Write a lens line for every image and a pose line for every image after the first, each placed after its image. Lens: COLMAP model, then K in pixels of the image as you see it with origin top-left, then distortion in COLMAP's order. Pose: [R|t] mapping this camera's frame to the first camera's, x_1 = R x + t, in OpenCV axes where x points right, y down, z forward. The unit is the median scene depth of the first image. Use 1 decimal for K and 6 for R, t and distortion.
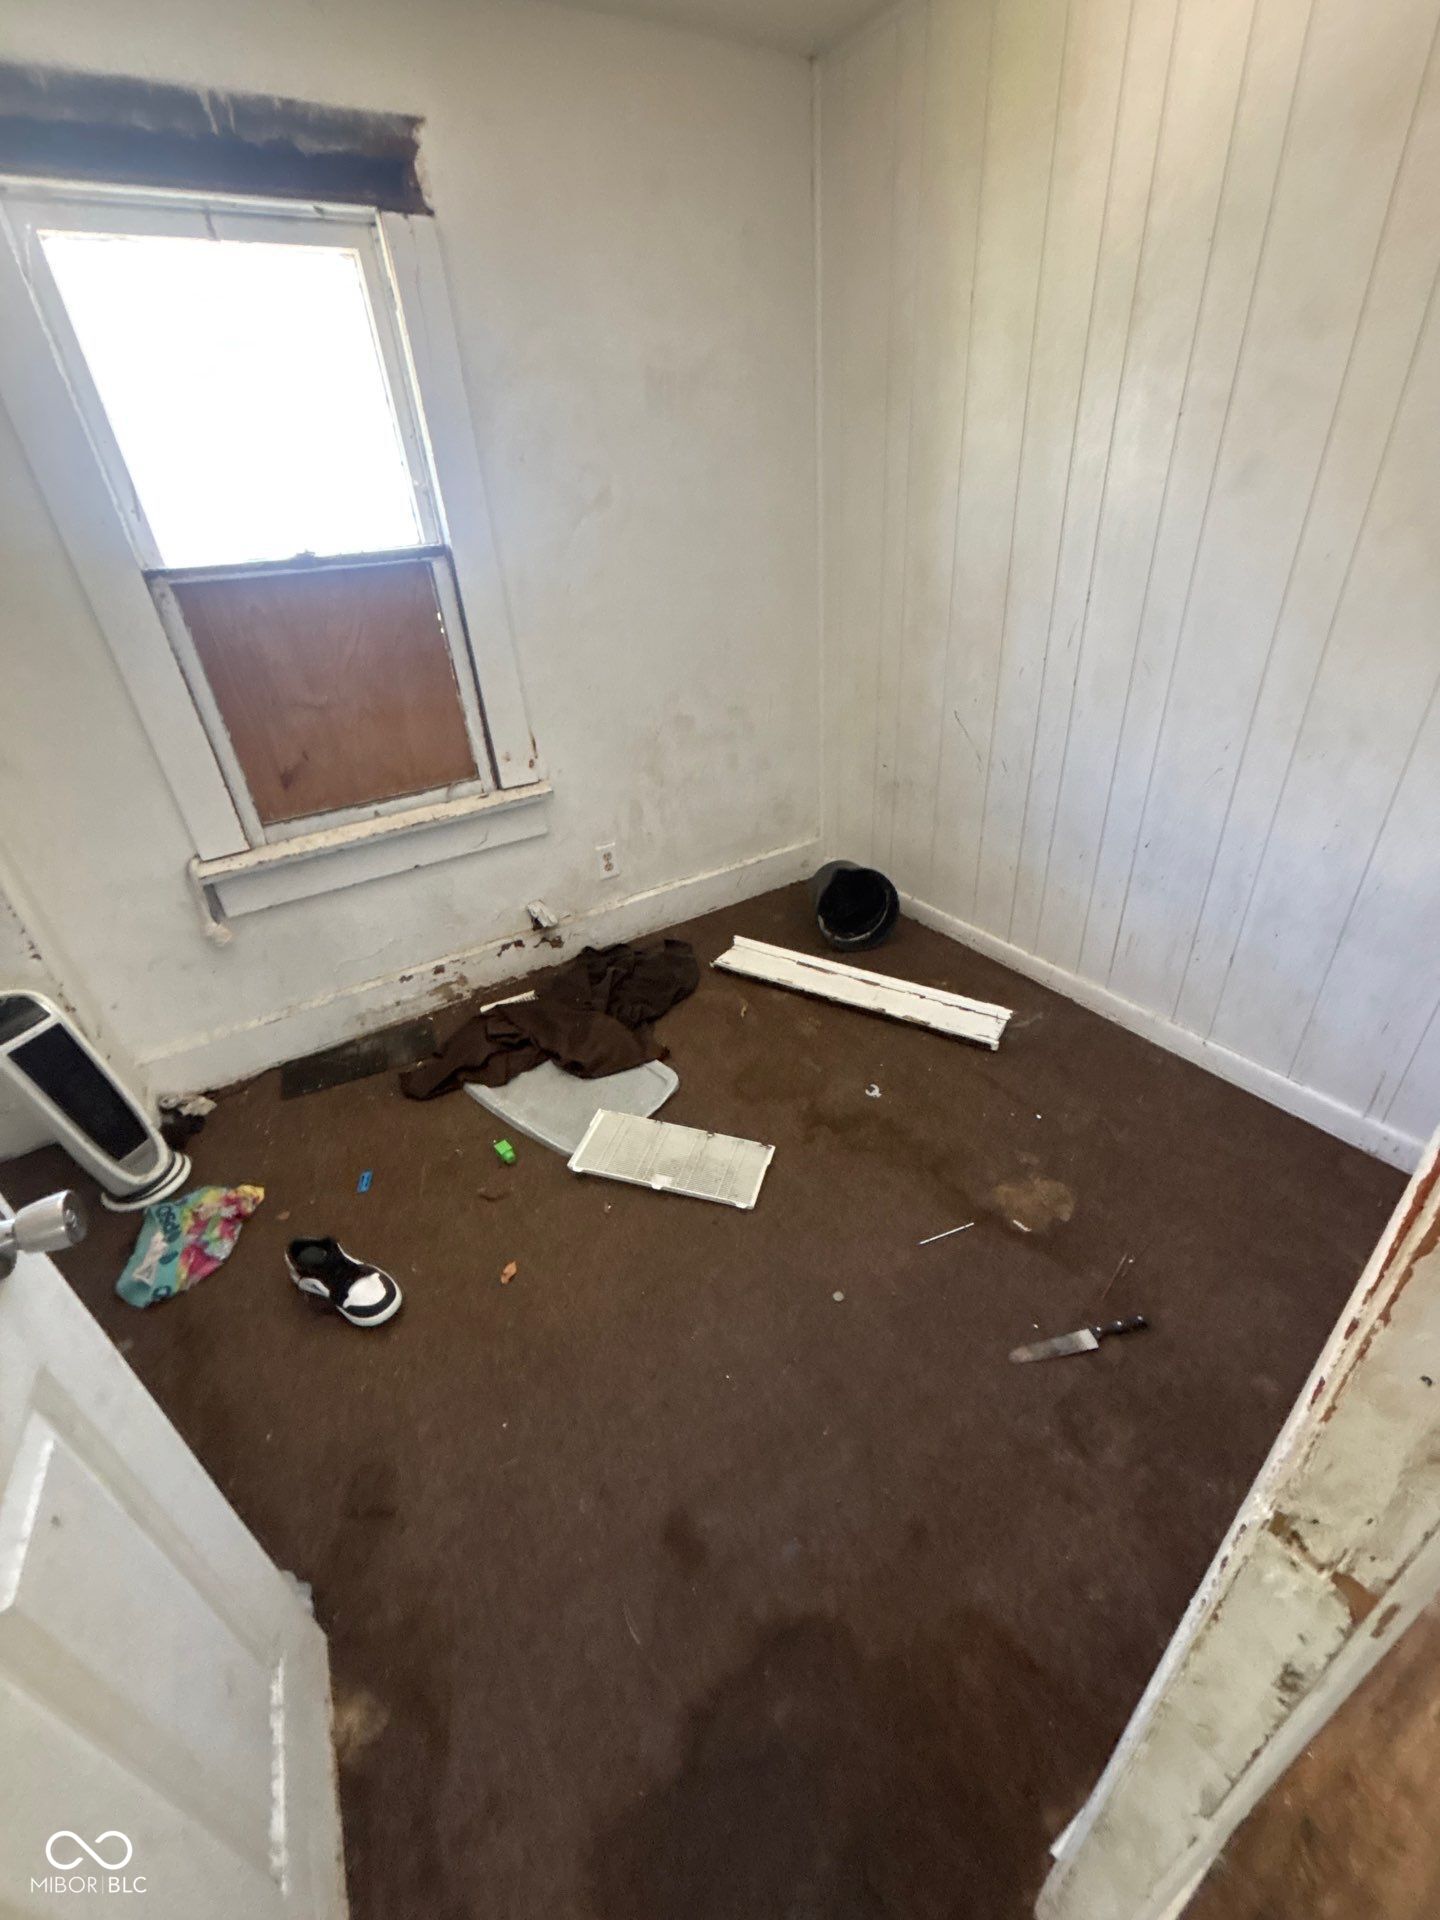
lens RADIAL K [[768.7, 0, 719.5], [0, 768.7, 957.4], [0, 0, 1]] dist [-0.011187, 0.000783]
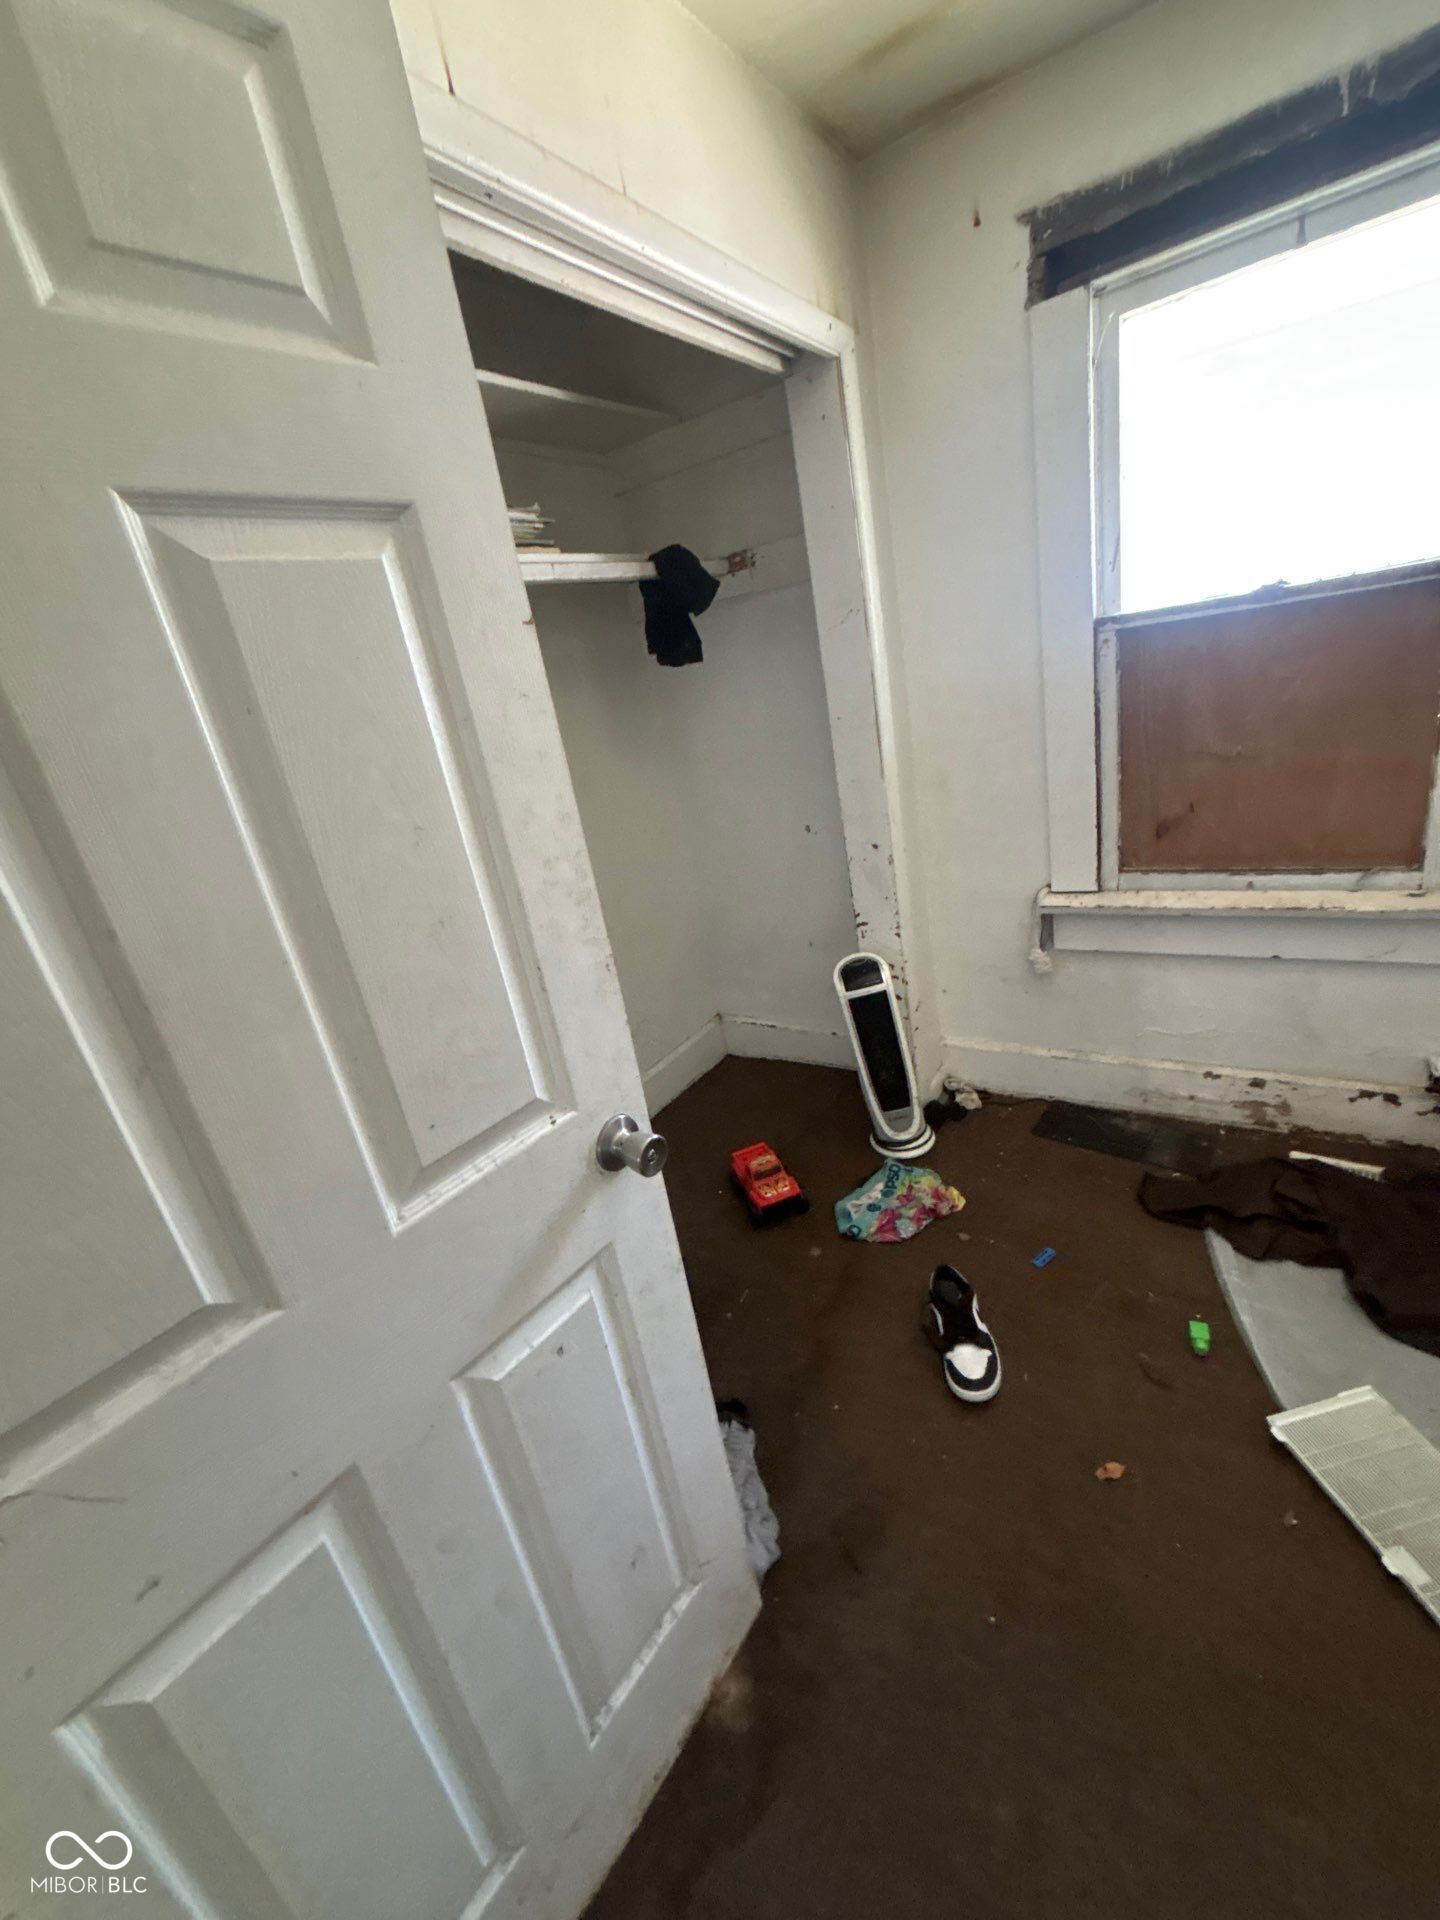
lens RADIAL K [[768.7, 0, 722.6], [0, 768.7, 958.4], [0, 0, 1]] dist [-0.011187, 0.000783]
pose [[0.414944, 0.301777, -0.858343, 0.062103], [-0.328798, 0.929373, 0.167801, -0.068515], [0.848359, 0.212594, 0.484862, 0.129998]]
